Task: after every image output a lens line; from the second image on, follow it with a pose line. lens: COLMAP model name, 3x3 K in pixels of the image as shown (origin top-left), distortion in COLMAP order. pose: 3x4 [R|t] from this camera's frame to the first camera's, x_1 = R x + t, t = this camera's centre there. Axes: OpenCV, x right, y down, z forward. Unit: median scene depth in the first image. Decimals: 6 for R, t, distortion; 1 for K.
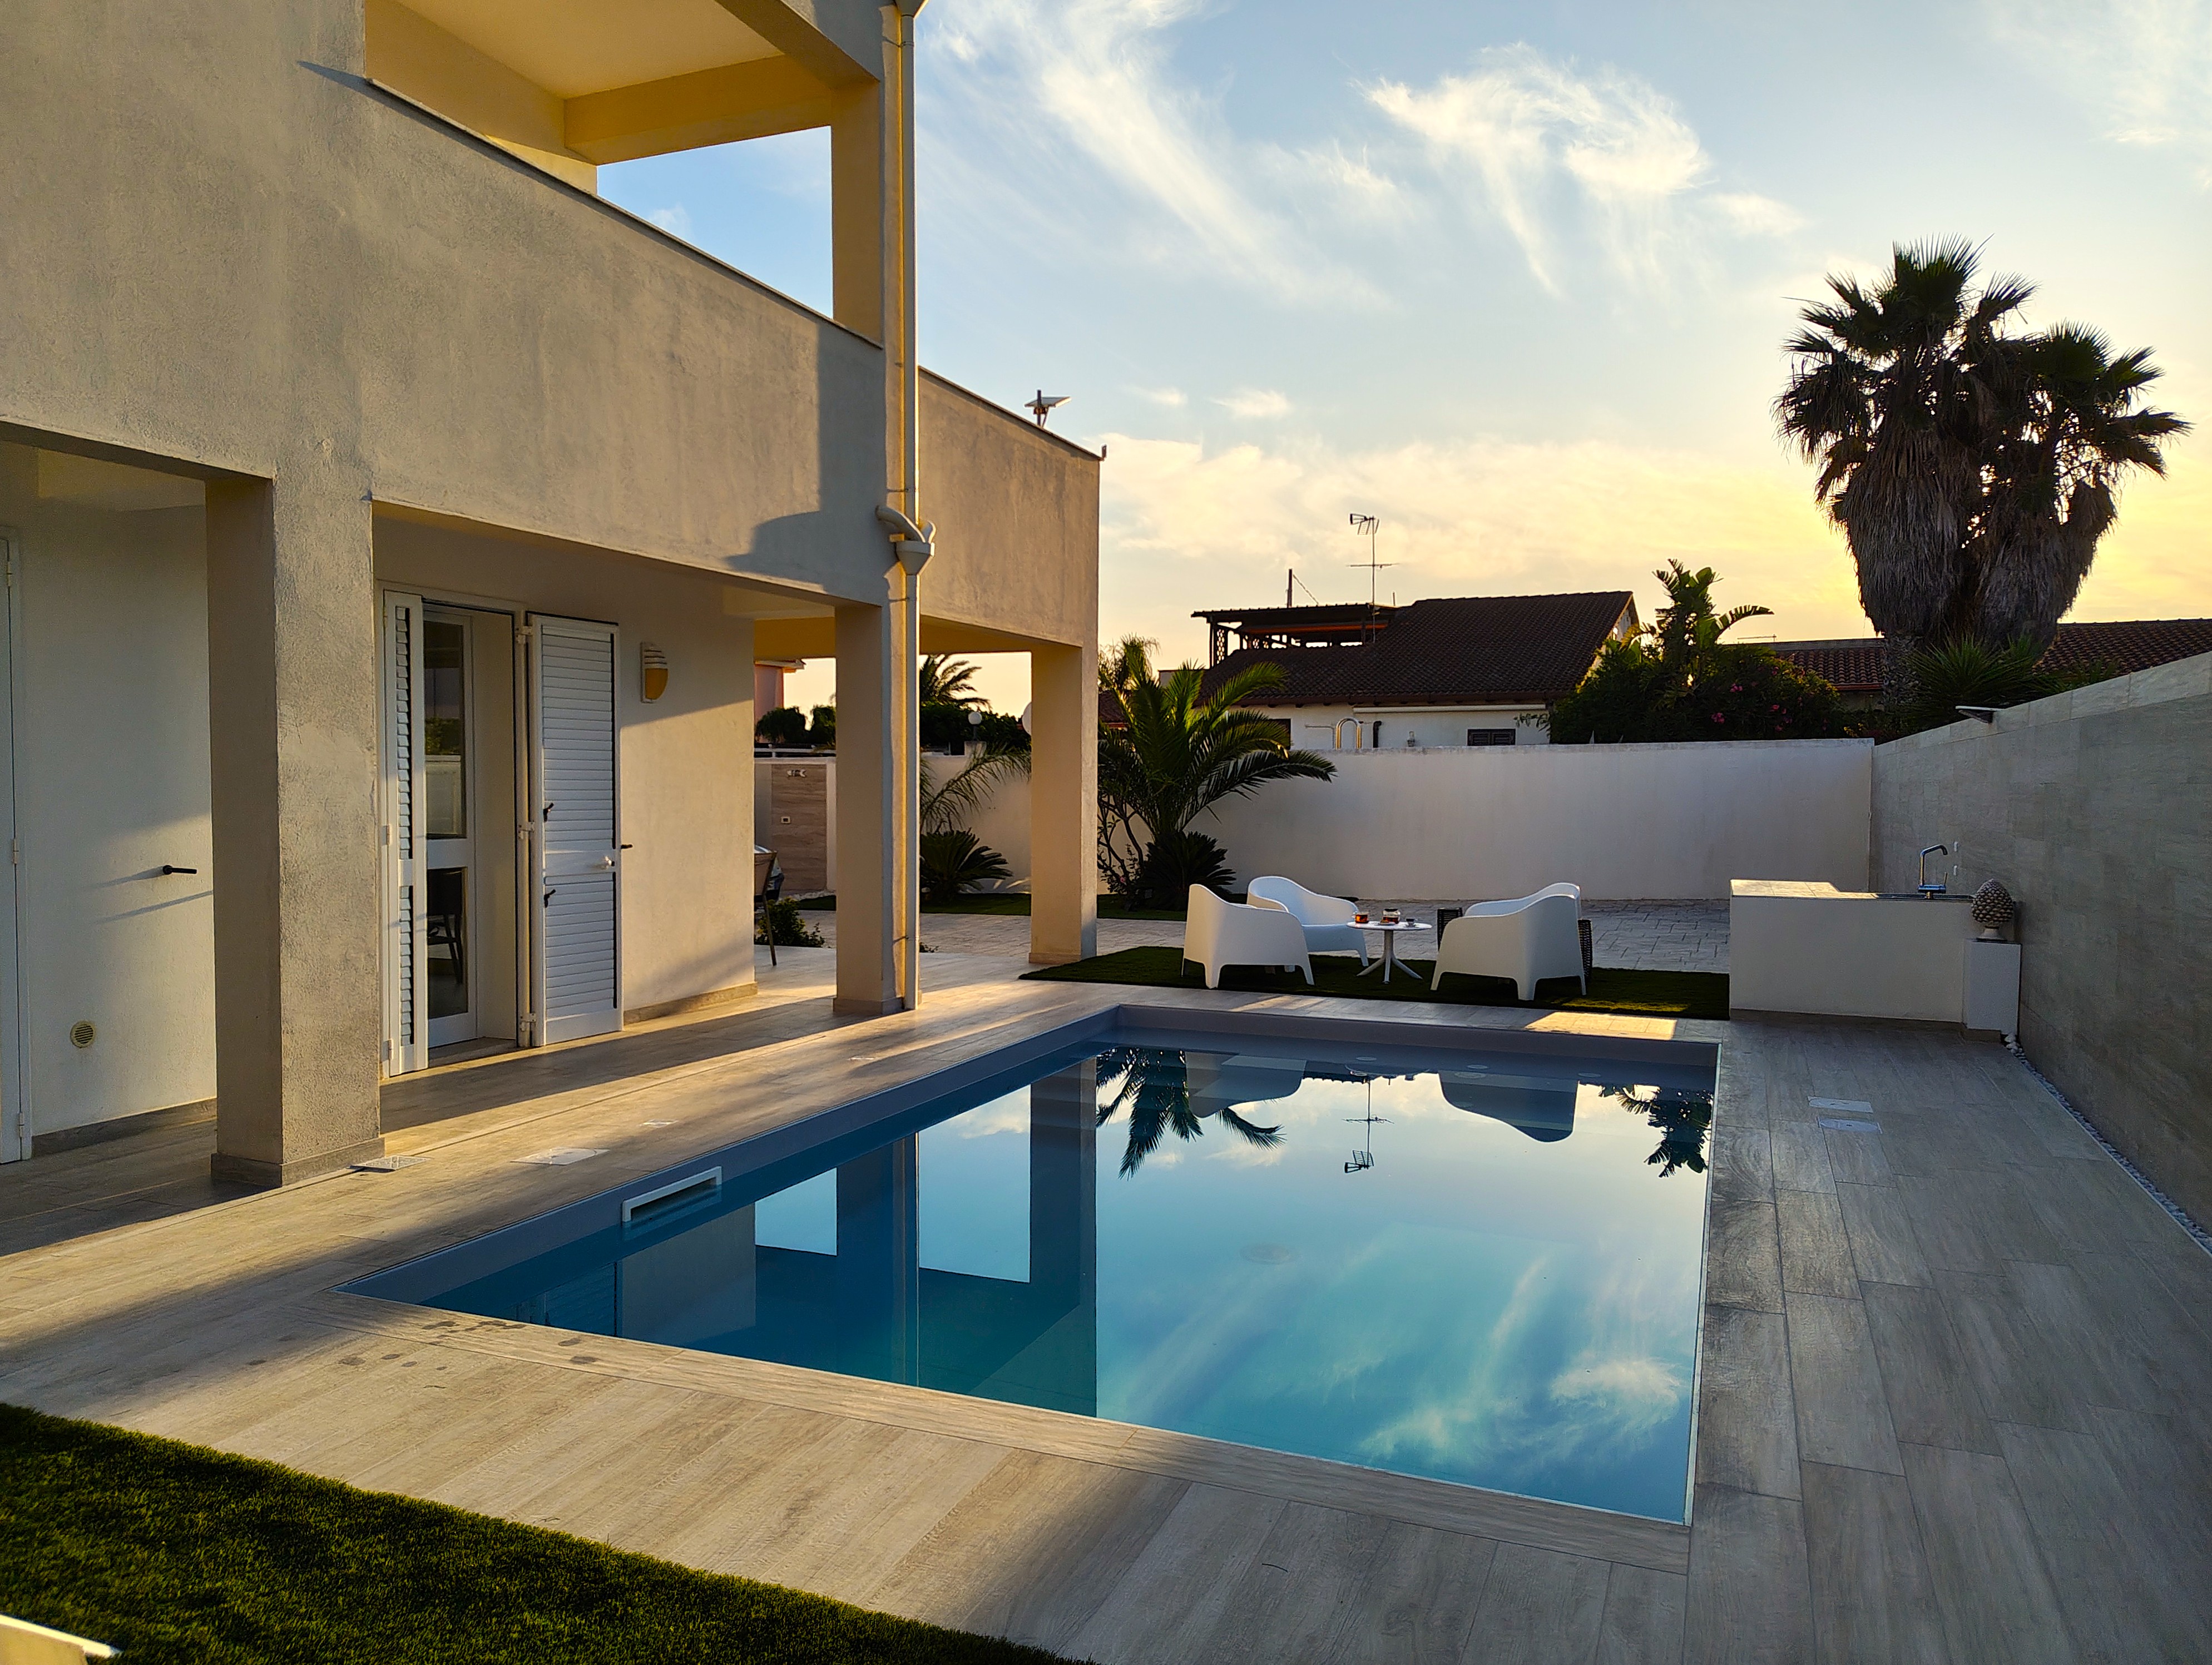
lens RADIAL K [[1567.8, 0, 1094.0], [0, 1567.8, 834.3], [0, 0, 1]] dist [0.071081, -0.080644]
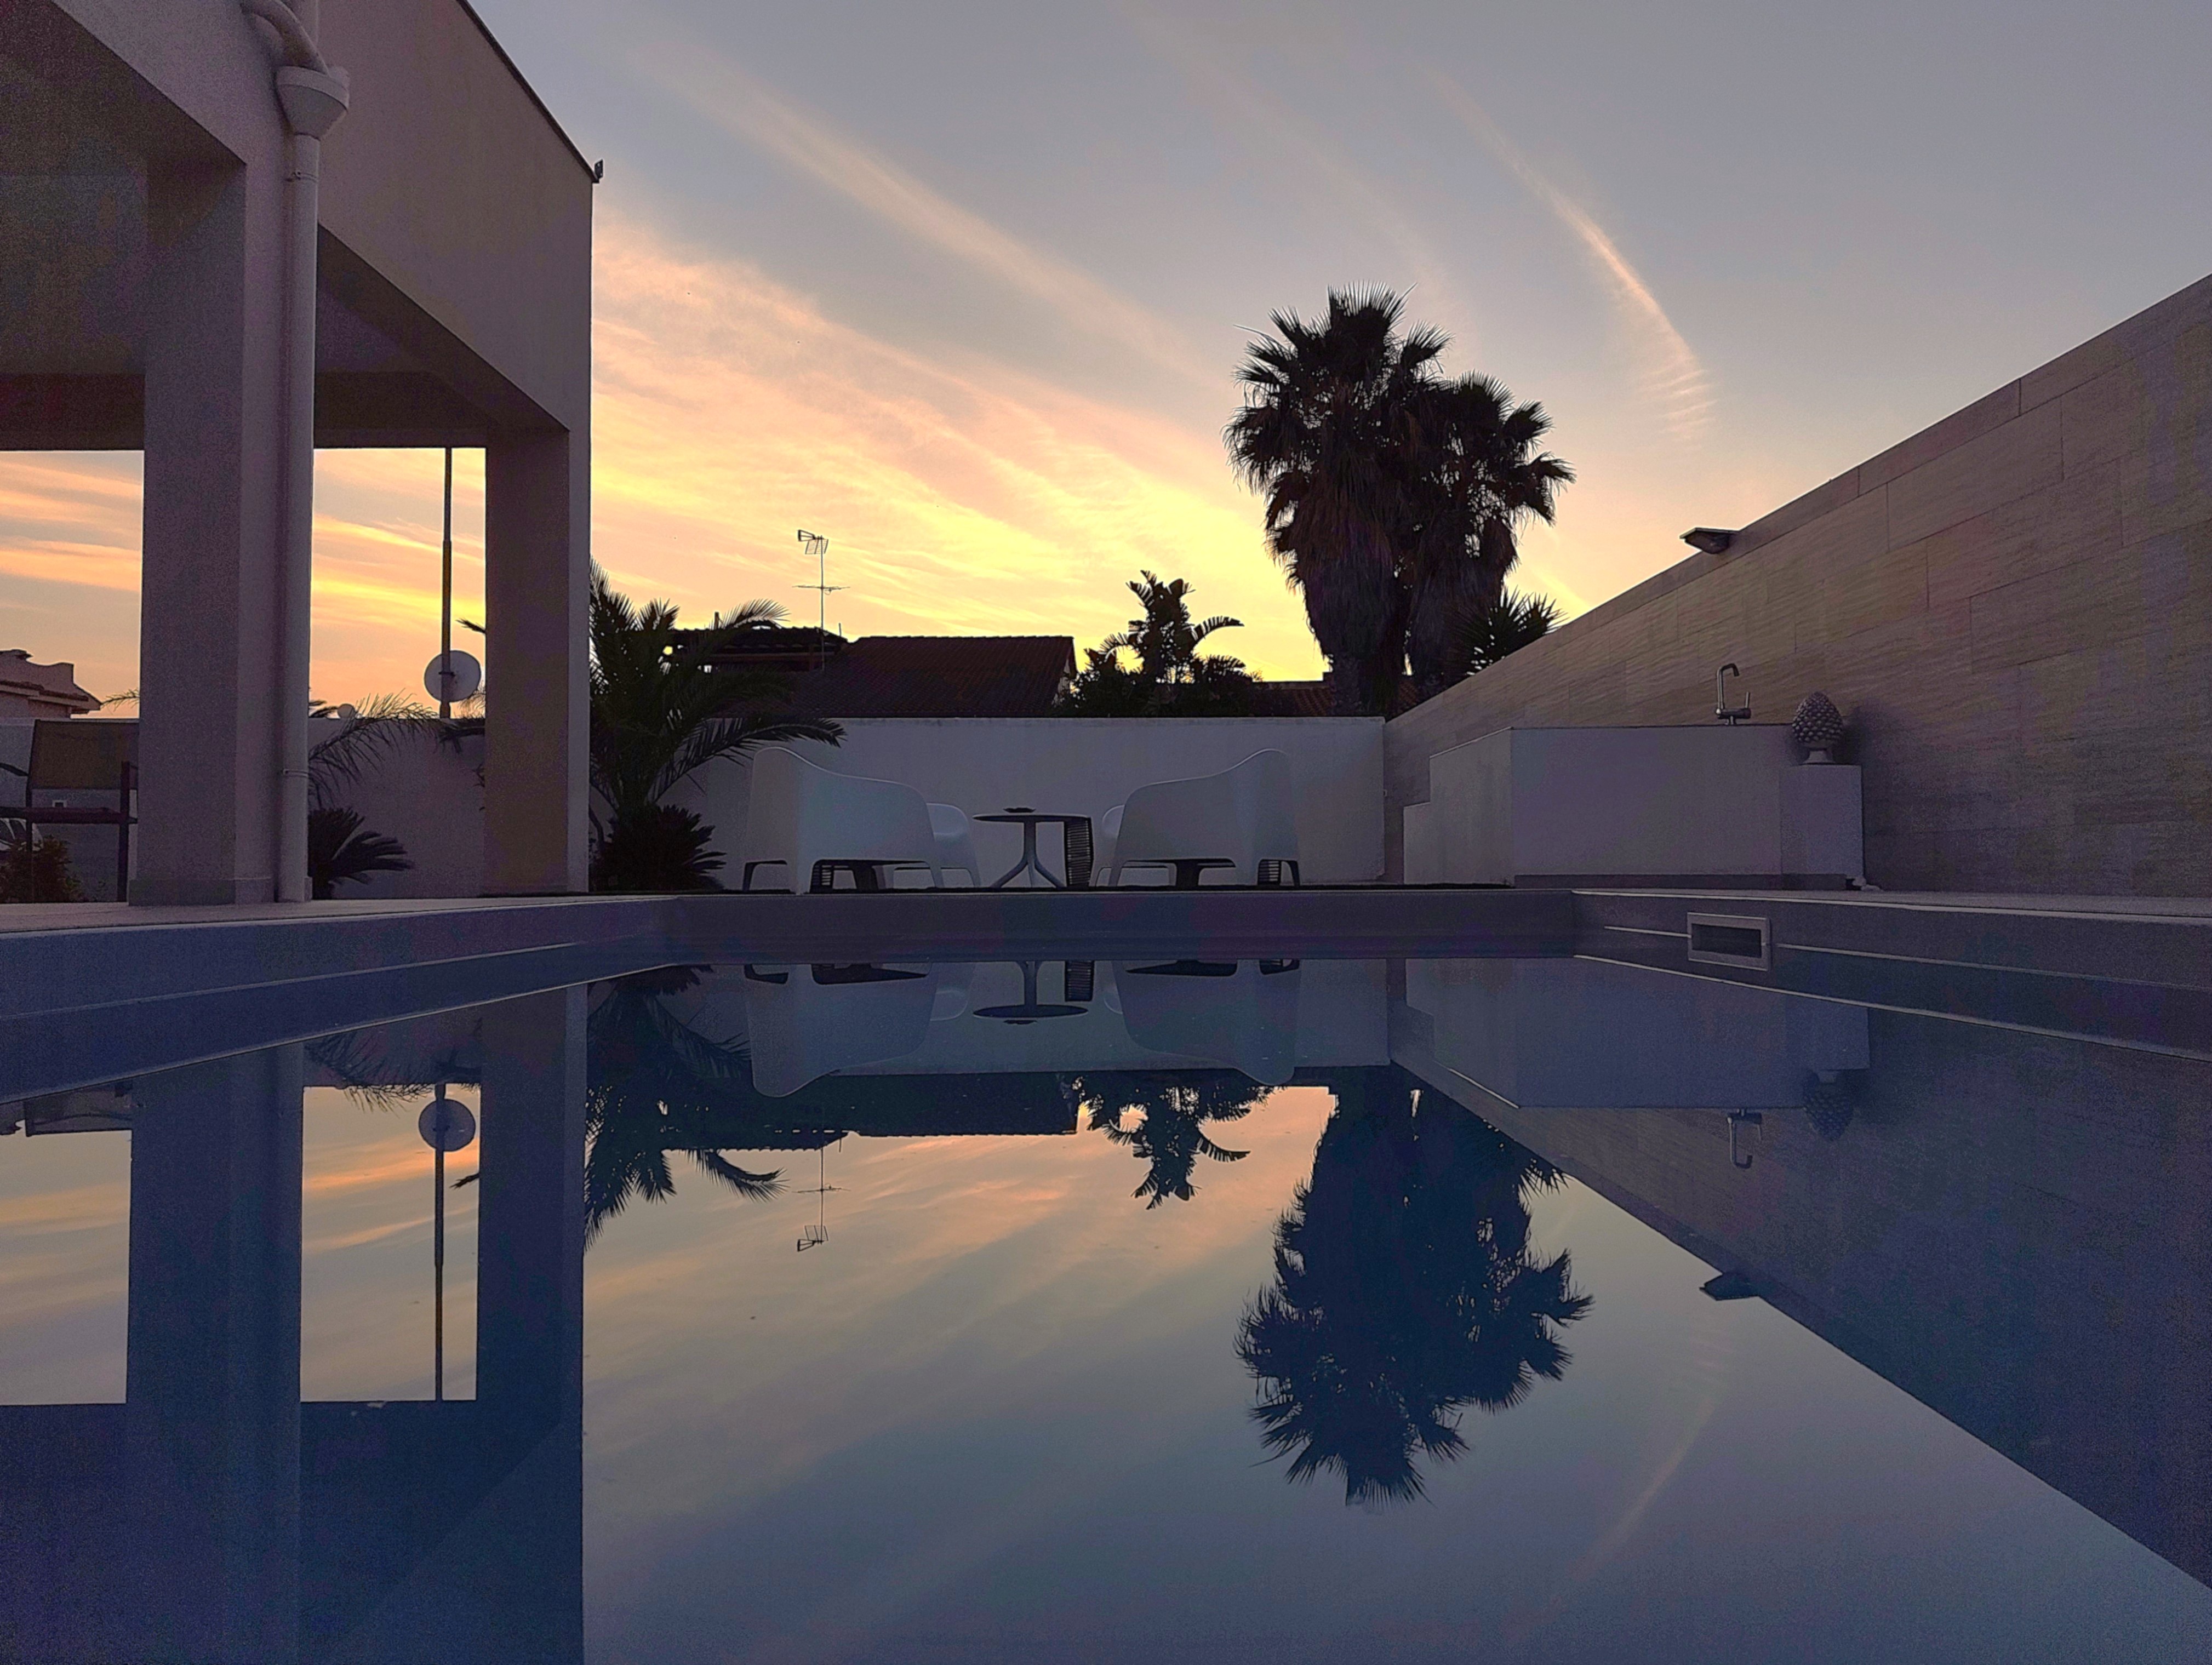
lens RADIAL K [[1539.7, 0, 1110.4], [0, 1539.7, 809.1], [0, 0, 1]] dist [0.020540, -0.004476]
pose [[0.923480, 0.006821, 0.383586, -0.033786], [0.023540, 0.996951, -0.074400, 0.071067], [-0.382924, 0.077736, 0.920503, 0.216441]]
